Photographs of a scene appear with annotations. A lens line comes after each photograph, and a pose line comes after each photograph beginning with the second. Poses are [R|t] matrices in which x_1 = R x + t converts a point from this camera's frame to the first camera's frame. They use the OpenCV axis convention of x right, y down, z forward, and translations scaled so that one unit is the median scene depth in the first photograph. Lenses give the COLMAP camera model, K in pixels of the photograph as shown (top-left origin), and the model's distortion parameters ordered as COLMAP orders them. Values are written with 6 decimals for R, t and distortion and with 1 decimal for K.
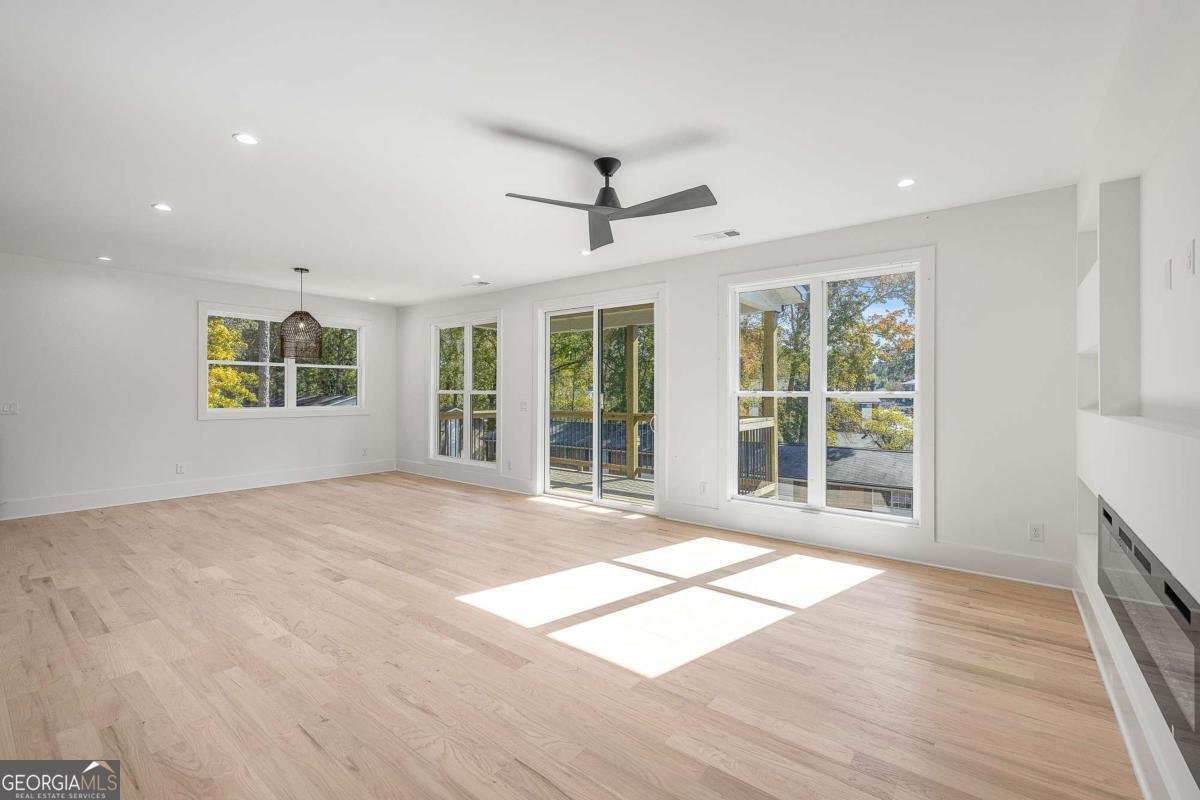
lens RADIAL K [[506.7, 0, 579.7], [0, 506.7, 391.2], [0, 0, 1]] dist [-0.002237, 0.000096]
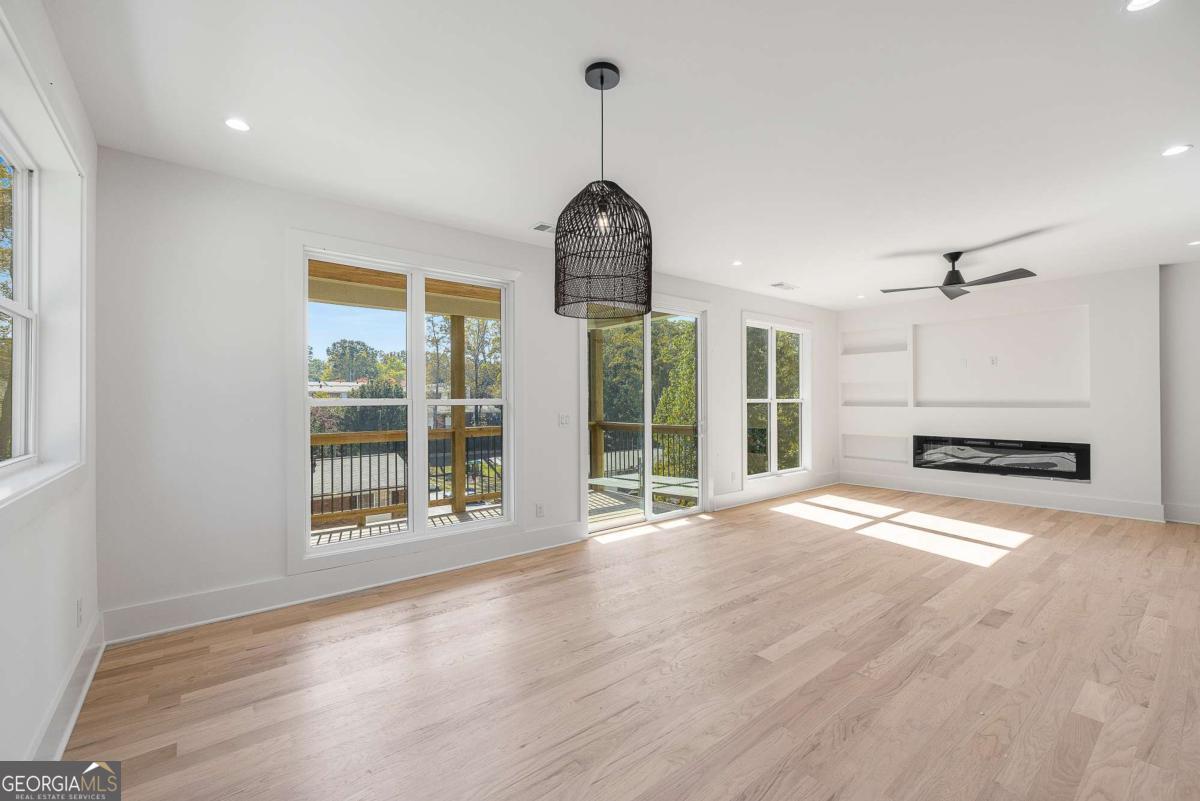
lens RADIAL K [[506.7, 0, 597.4], [0, 506.7, 396.0], [0, 0, 1]] dist [-0.002237, 0.000096]
pose [[0.216222, 0.004676, 0.976333, -1.351759], [0.002798, 0.999981, -0.005409, -0.002005], [-0.976340, 0.003901, 0.216205, 1.360712]]
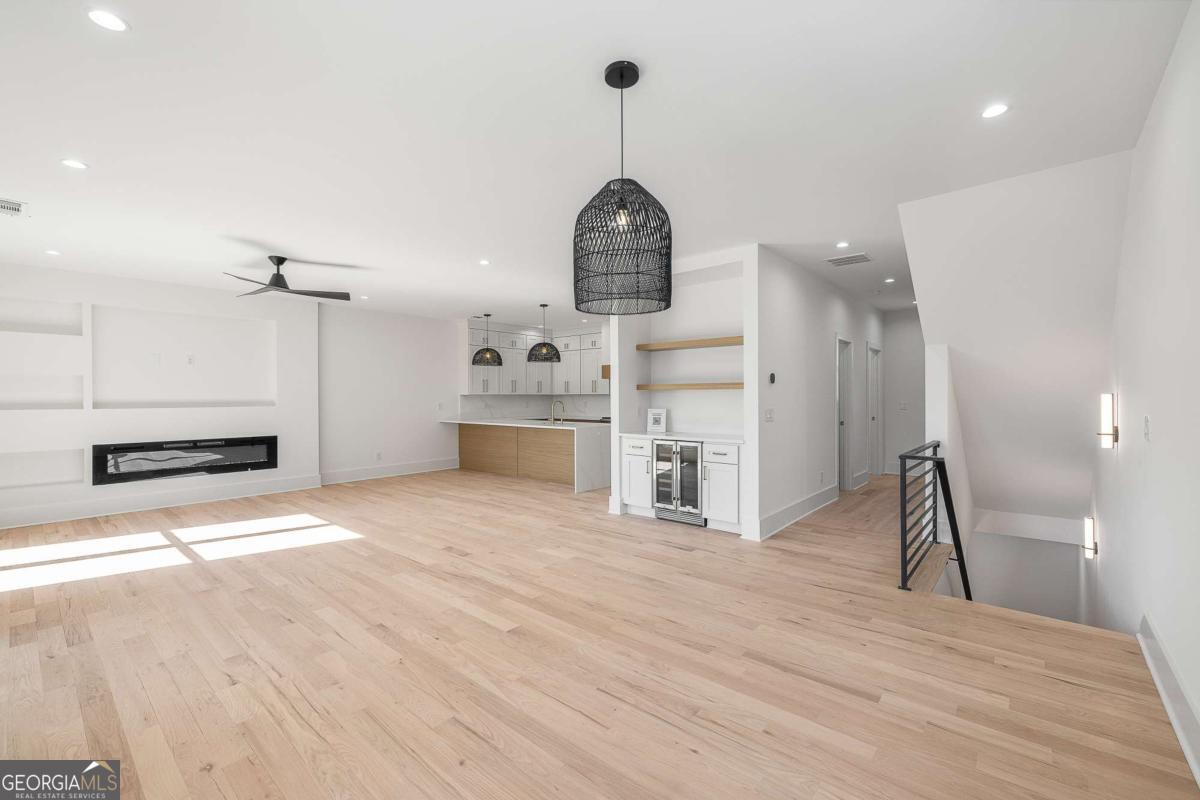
lens RADIAL K [[506.7, 0, 597.0], [0, 506.7, 399.2], [0, 0, 1]] dist [-0.002237, 0.000096]
pose [[-0.999641, 0.001106, 0.026789, -0.794901], [0.001198, 0.999993, 0.003441, 0.000100], [-0.026785, 0.003472, -0.999635, 2.033365]]
